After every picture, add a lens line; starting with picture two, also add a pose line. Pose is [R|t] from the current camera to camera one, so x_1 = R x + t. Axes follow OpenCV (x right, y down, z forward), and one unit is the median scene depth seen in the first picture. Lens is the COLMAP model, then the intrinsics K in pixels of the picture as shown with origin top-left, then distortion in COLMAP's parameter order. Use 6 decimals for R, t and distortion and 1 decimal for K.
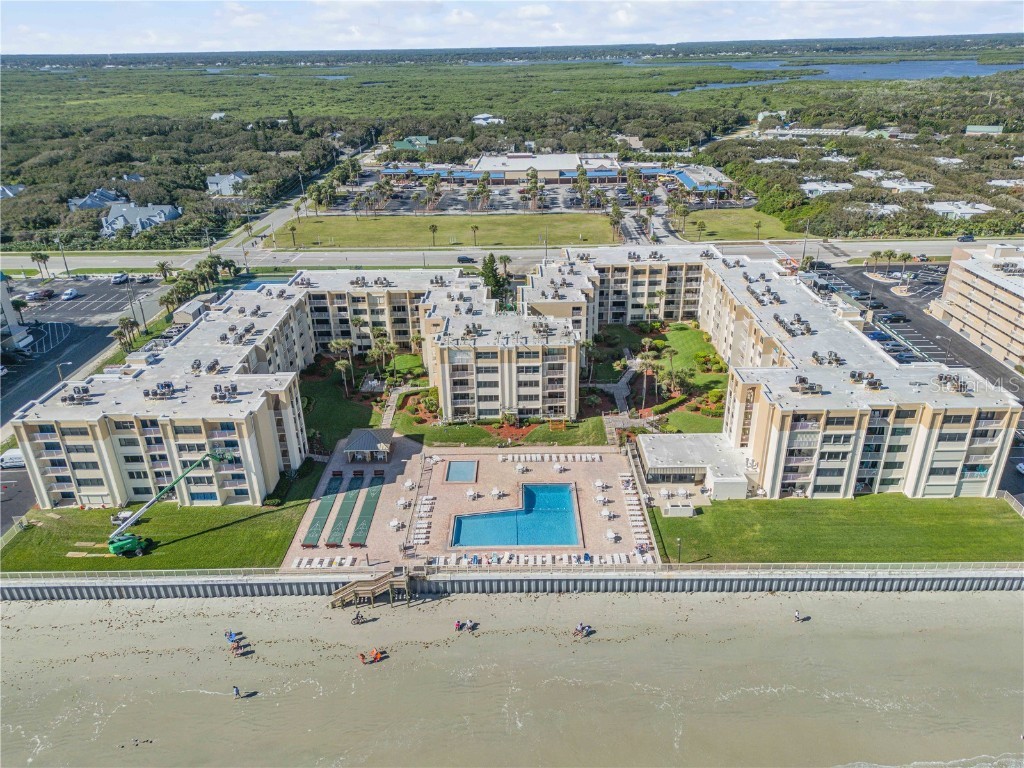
lens RADIAL K [[717.7, 0, 512.0], [0, 717.7, 384.0], [0, 0, 1]] dist [0.089431, -0.092145]
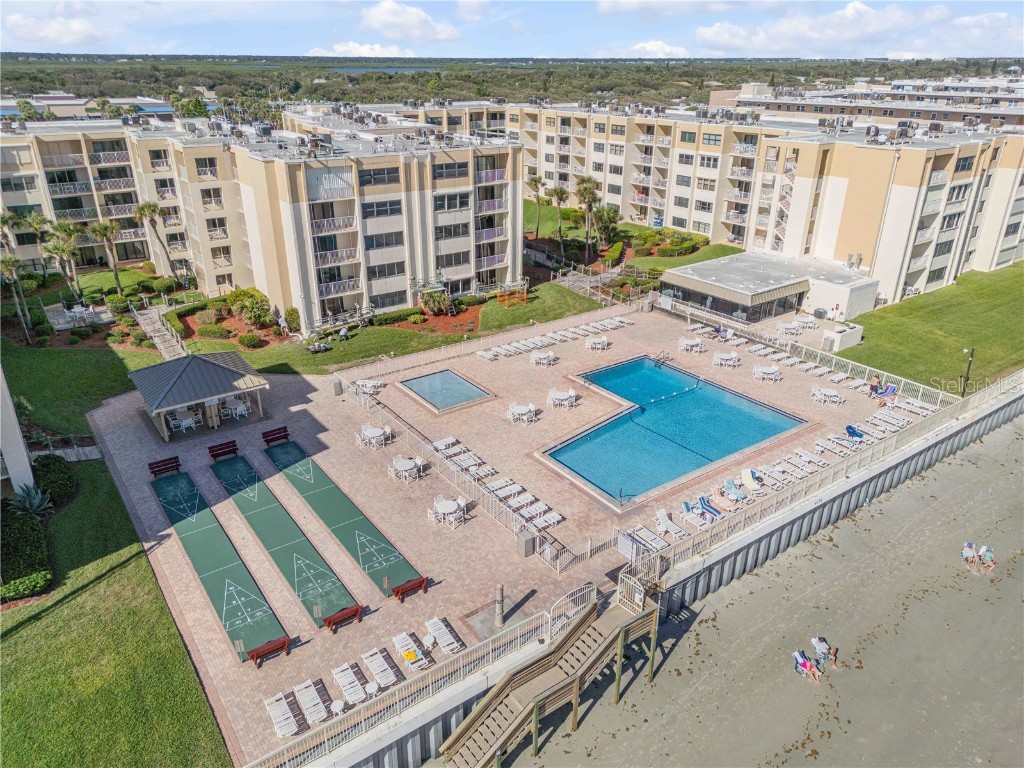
lens RADIAL K [[716.8, 0, 512.0], [0, 716.8, 384.0], [0, 0, 1]] dist [0.107083, -0.130521]
pose [[0.806793, -0.221848, 0.547602, -0.268733], [0.233183, 0.971152, 0.049887, 0.096585], [-0.542872, 0.087443, 0.835251, 0.536386]]
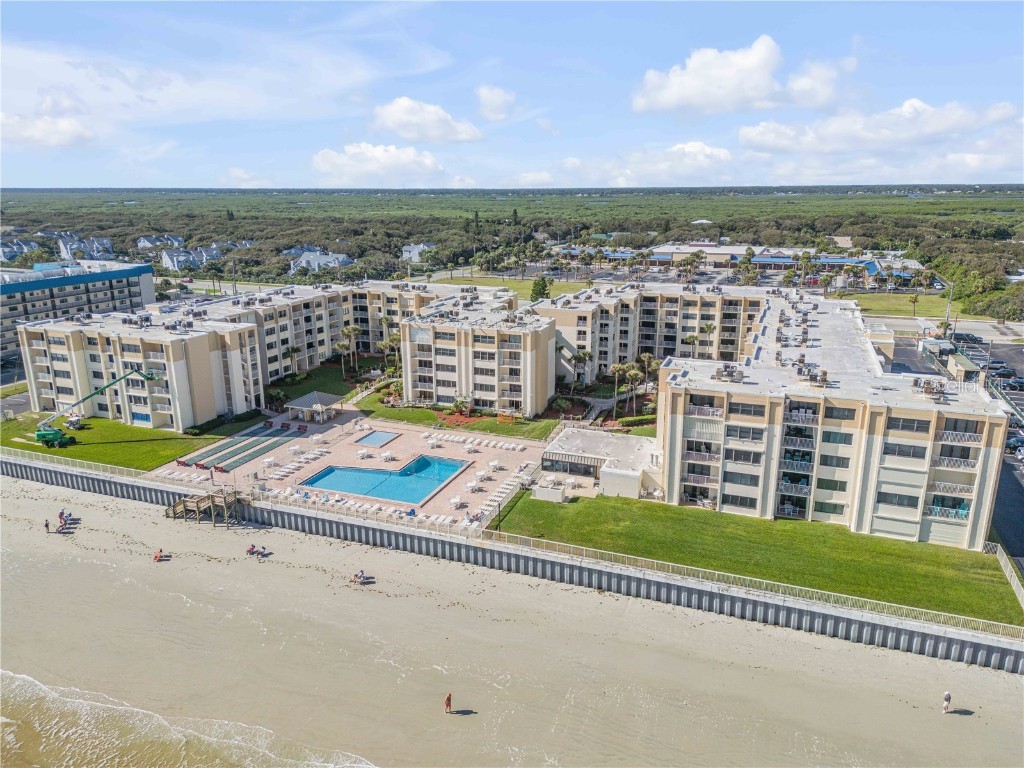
lens RADIAL K [[717.7, 0, 512.0], [0, 717.7, 384.0], [0, 0, 1]] dist [0.089431, -0.092145]
pose [[0.934804, 0.108369, -0.338227, 0.383072], [-0.163016, 0.976993, -0.137519, 0.141246], [0.315543, 0.183689, 0.930962, 0.135979]]
